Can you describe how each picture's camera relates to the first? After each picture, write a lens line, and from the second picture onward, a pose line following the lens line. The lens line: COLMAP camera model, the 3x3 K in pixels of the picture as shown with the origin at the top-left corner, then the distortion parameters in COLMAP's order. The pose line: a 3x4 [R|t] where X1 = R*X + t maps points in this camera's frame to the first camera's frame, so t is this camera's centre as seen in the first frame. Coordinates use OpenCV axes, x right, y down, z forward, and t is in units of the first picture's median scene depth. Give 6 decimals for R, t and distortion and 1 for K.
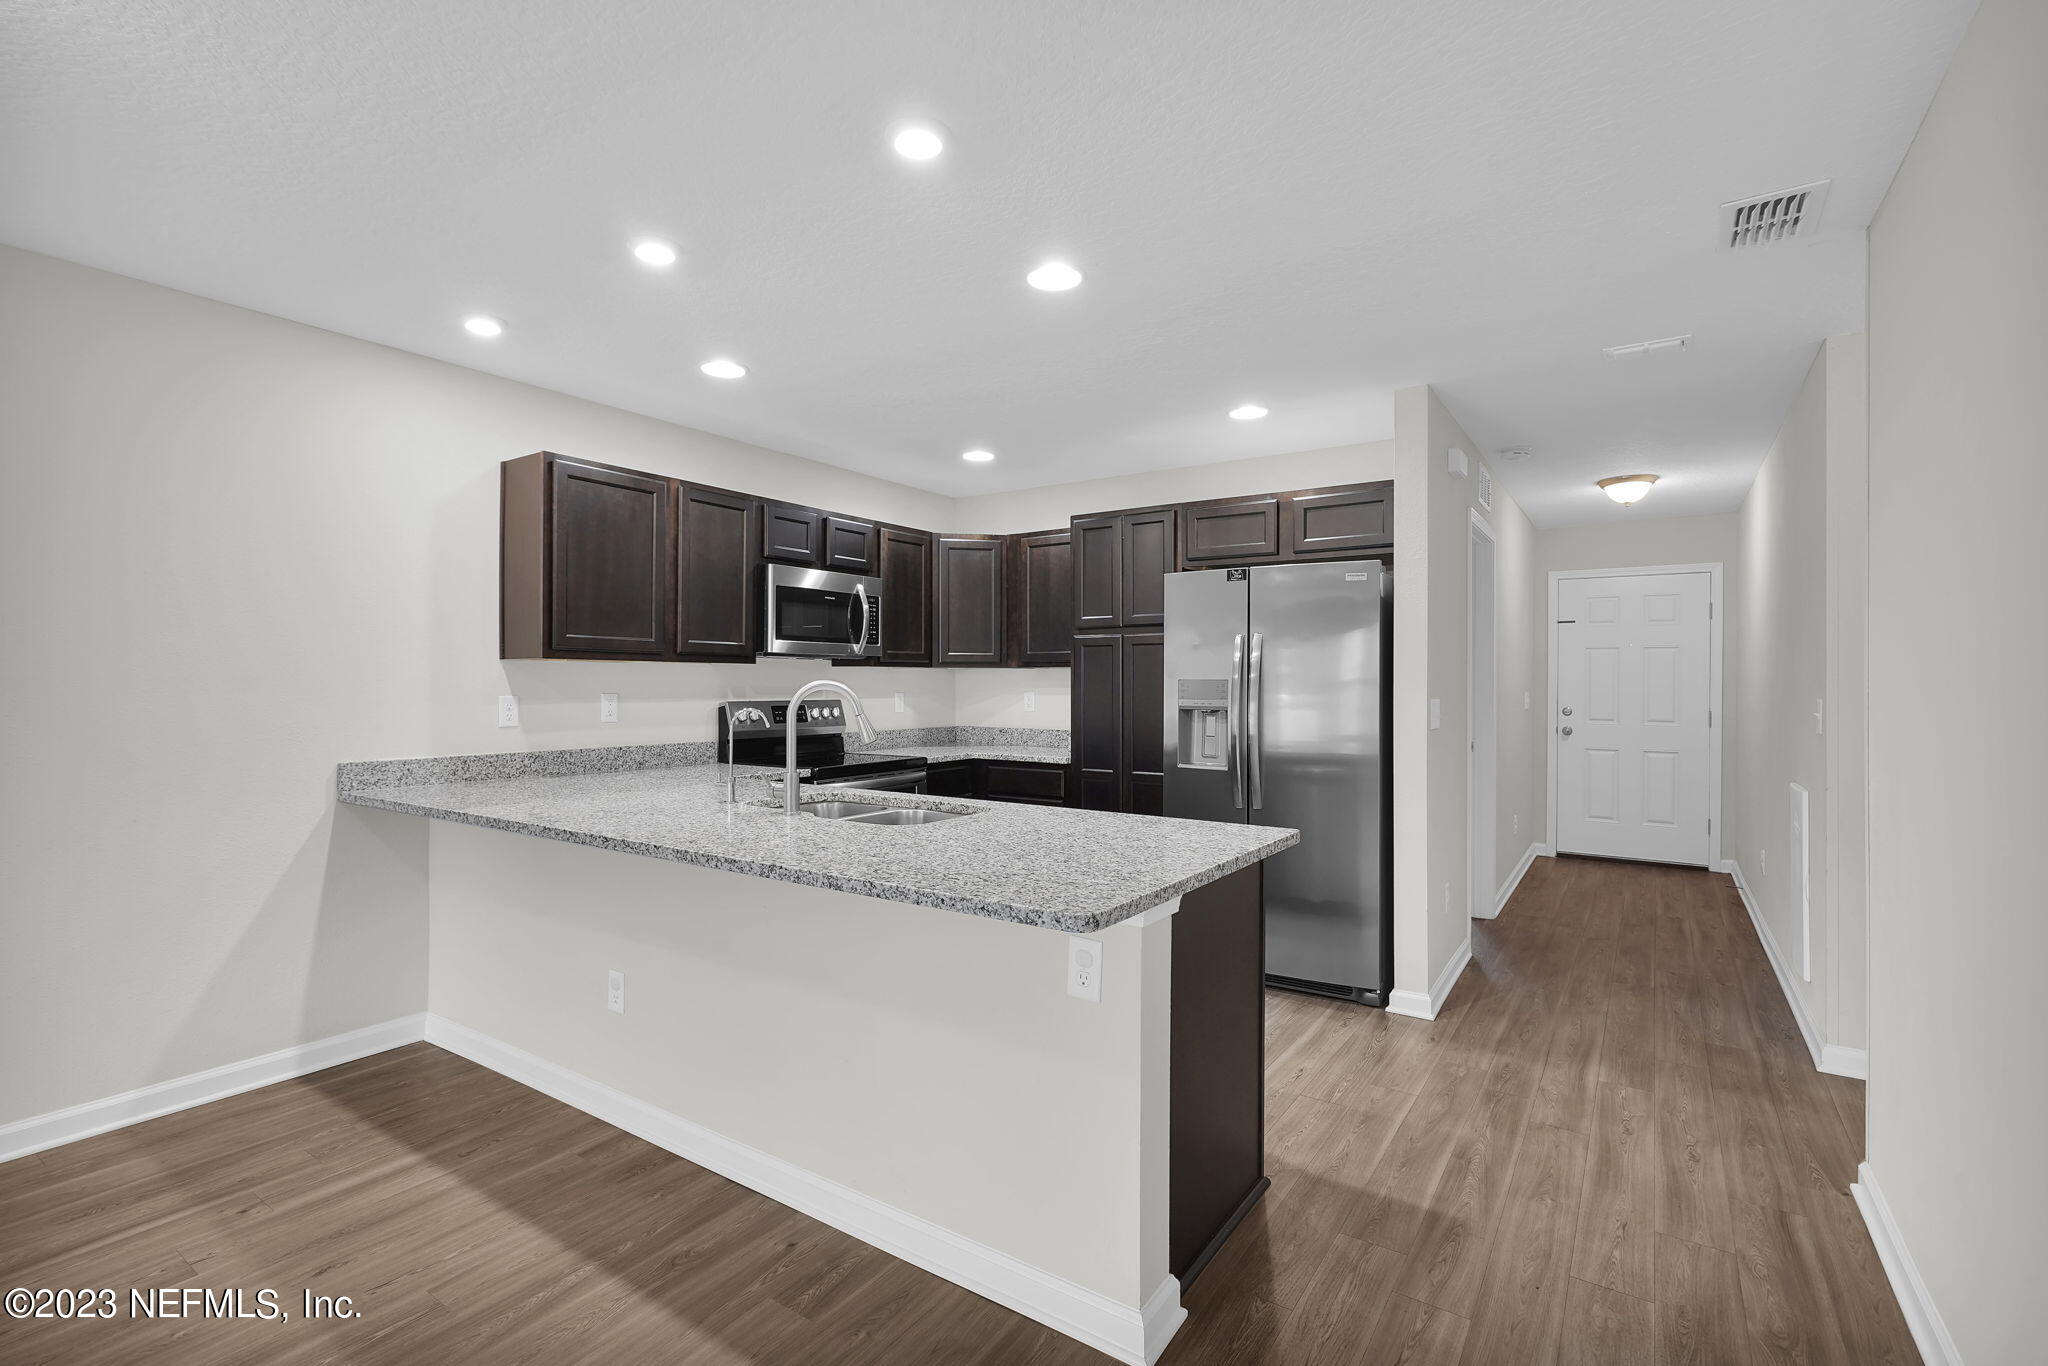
lens RADIAL K [[946.0, 0, 1006.3], [0, 946.0, 678.0], [0, 0, 1]] dist [-0.002520, 0.000504]
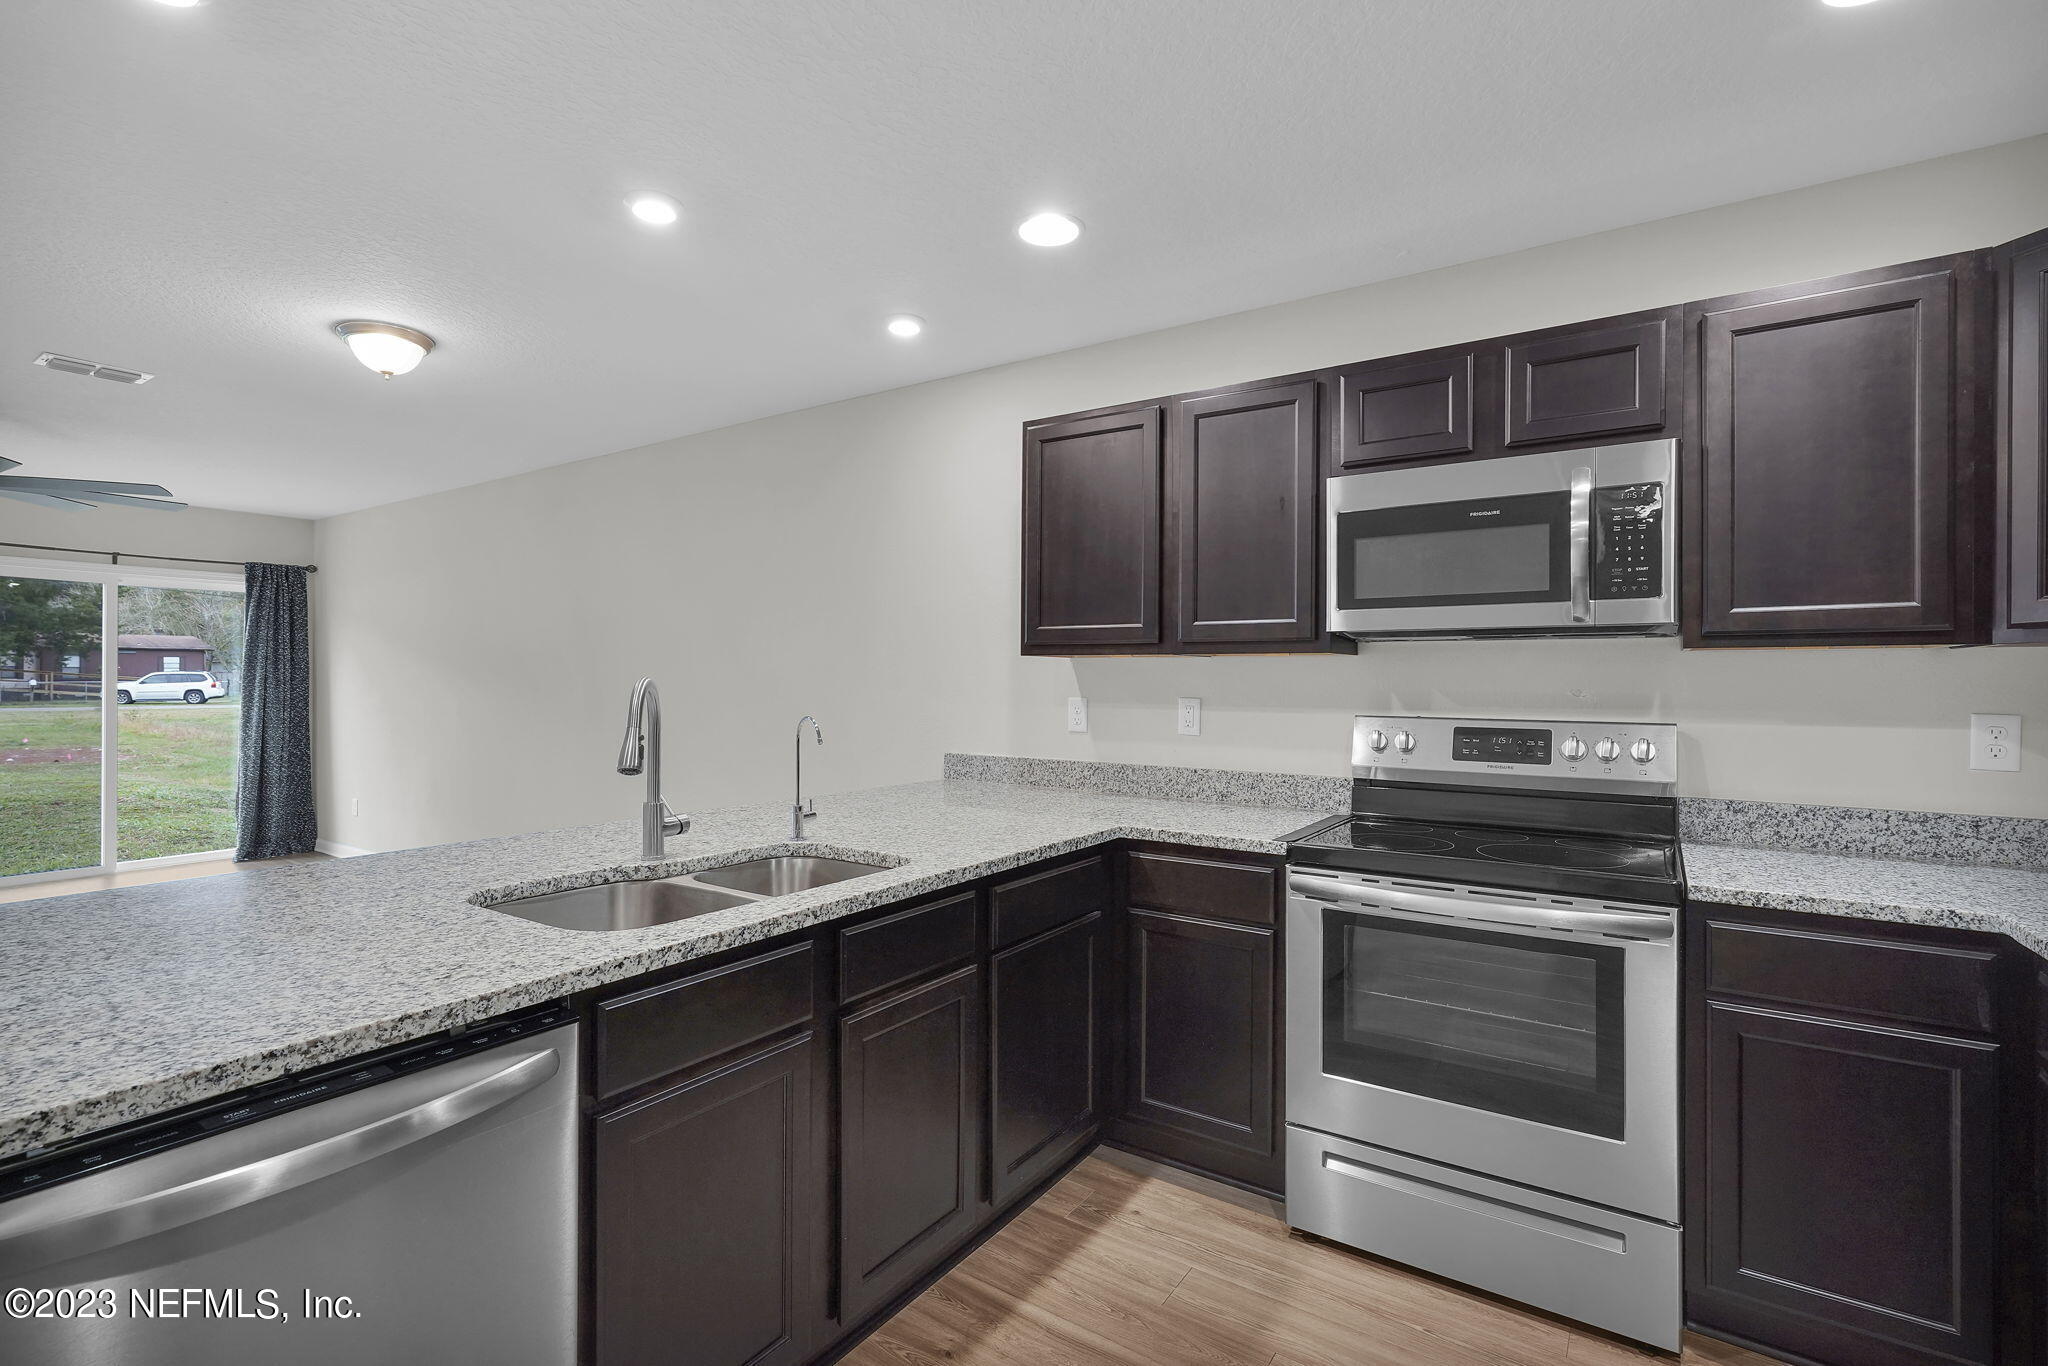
lens RADIAL K [[960.4, 0, 1011.4], [0, 960.4, 681.7], [0, 0, 1]] dist [-0.001783, 0.000067]
pose [[-0.001093, -0.000005, -0.999999, 0.350868], [0.000220, 1.000000, -0.000006, 0.003543], [0.999999, -0.000220, -0.001093, 0.844467]]
